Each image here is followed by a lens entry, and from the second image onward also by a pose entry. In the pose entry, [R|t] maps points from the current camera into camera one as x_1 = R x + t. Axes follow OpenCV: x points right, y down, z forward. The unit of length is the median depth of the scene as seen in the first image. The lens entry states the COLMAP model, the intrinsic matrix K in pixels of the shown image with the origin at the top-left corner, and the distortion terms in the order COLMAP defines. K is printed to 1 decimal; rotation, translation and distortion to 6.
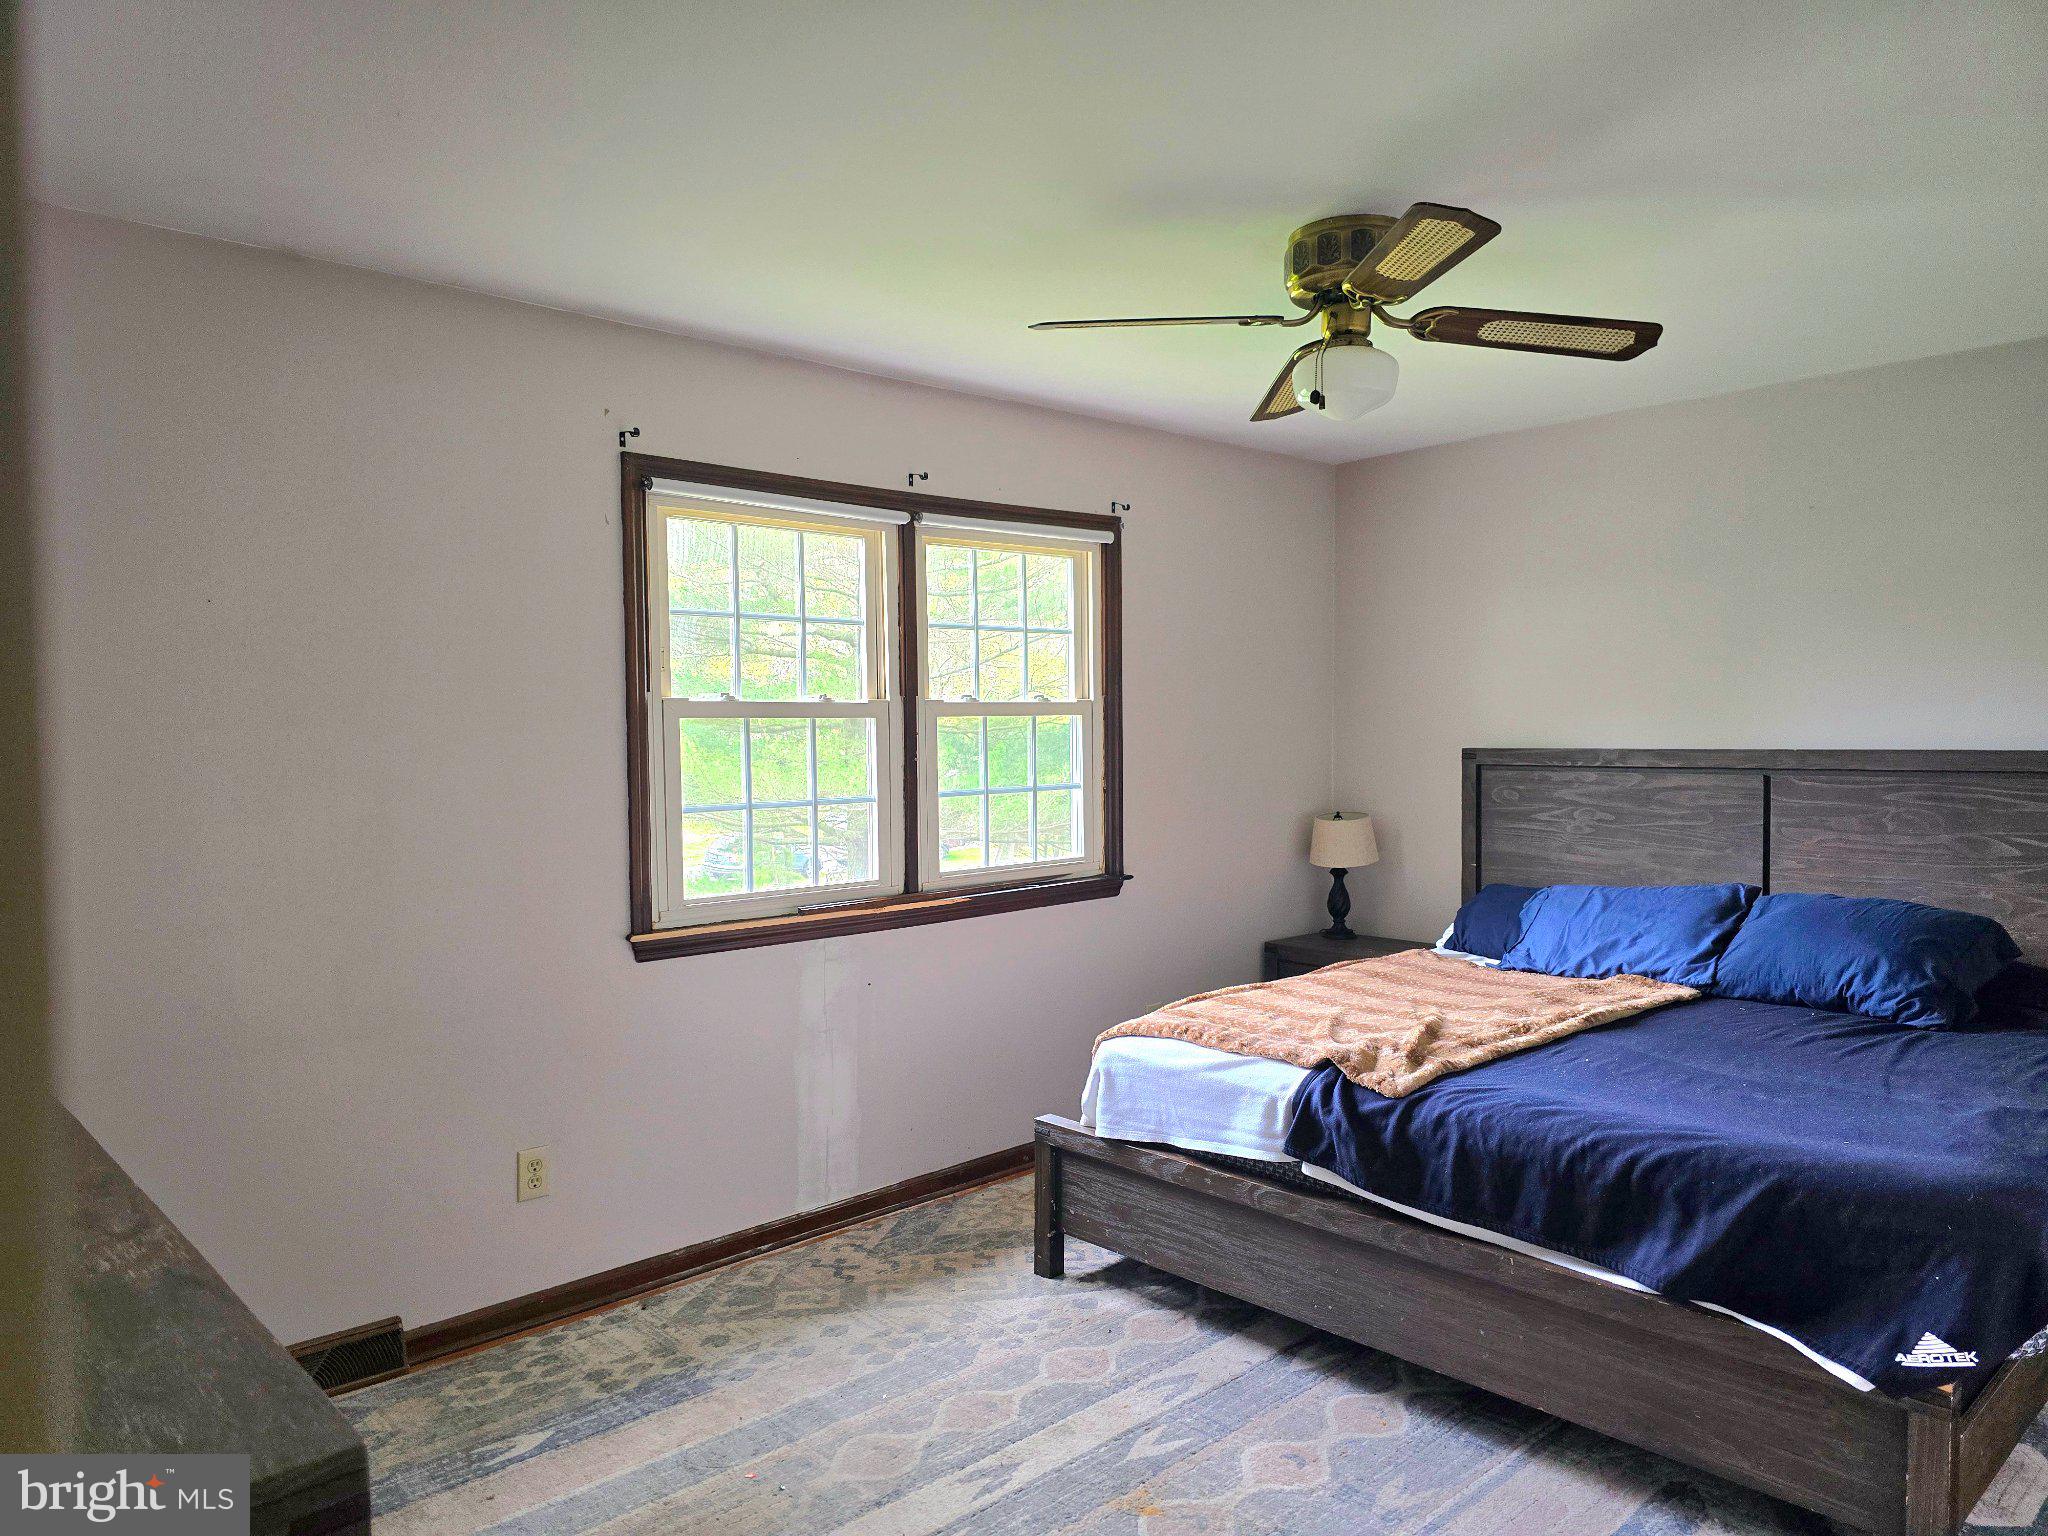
lens RADIAL K [[1392.9, 0, 1019.7], [0, 1392.9, 794.2], [0, 0, 1]] dist [0.099846, -0.085179]
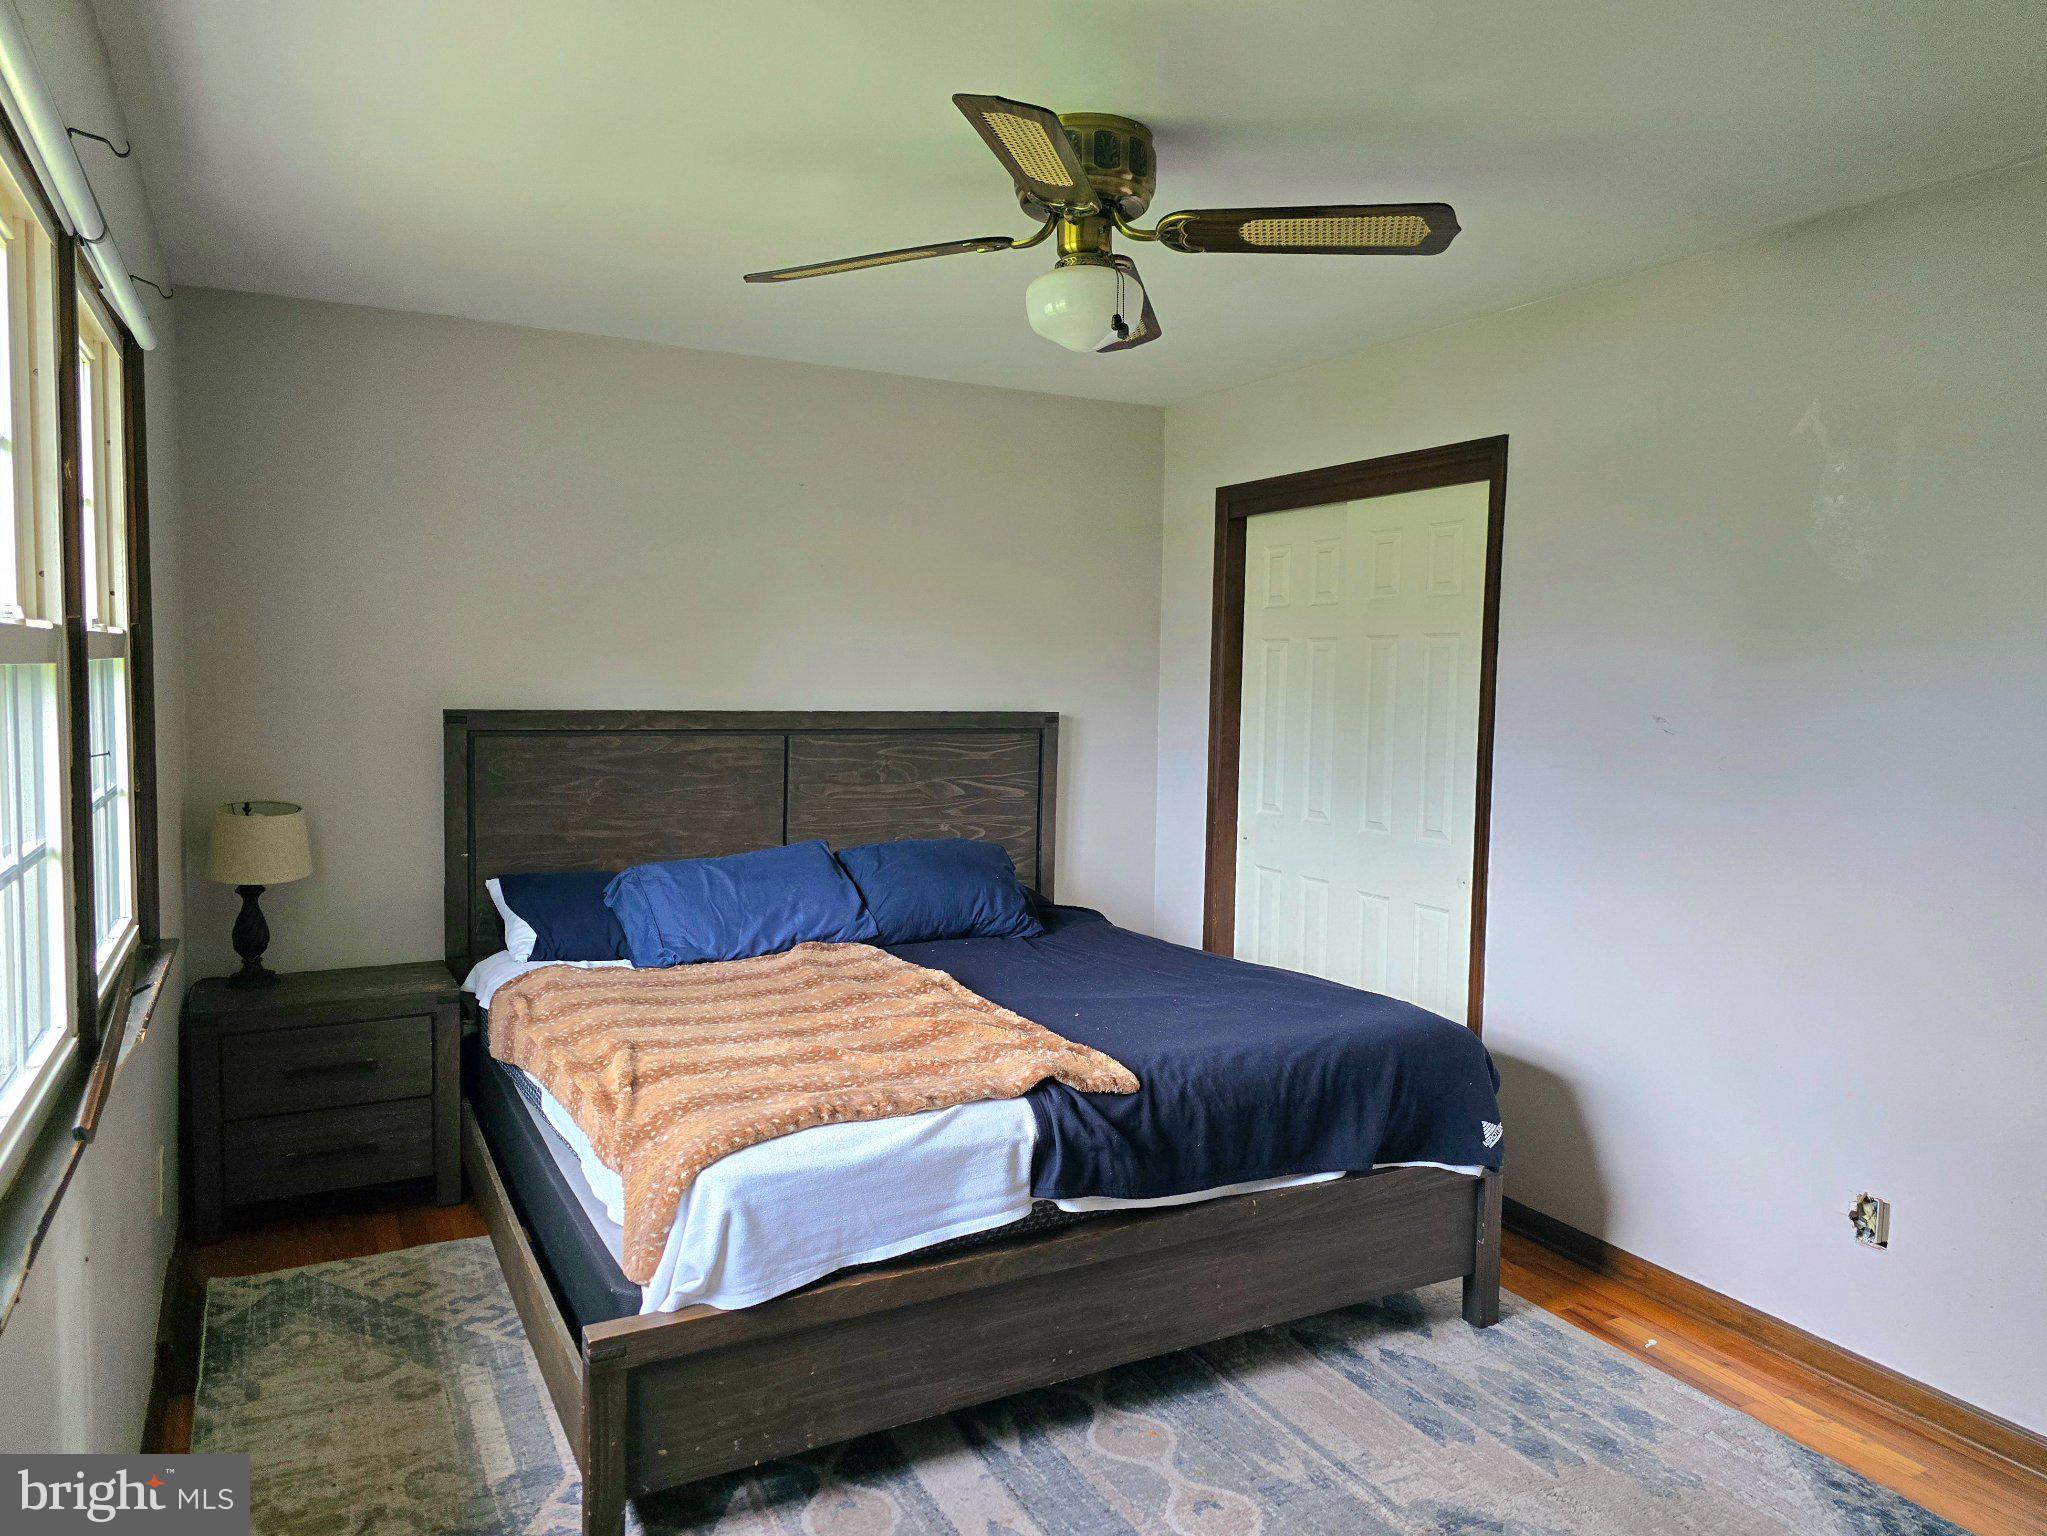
lens RADIAL K [[1408.2, 0, 1058.5], [0, 1408.2, 781.5], [0, 0, 1]] dist [0.085486, -0.090650]
pose [[0.241424, -0.060088, 0.968558, -0.471831], [0.029373, 0.998076, 0.054598, -0.032724], [-0.969975, 0.015268, 0.242725, 0.591162]]
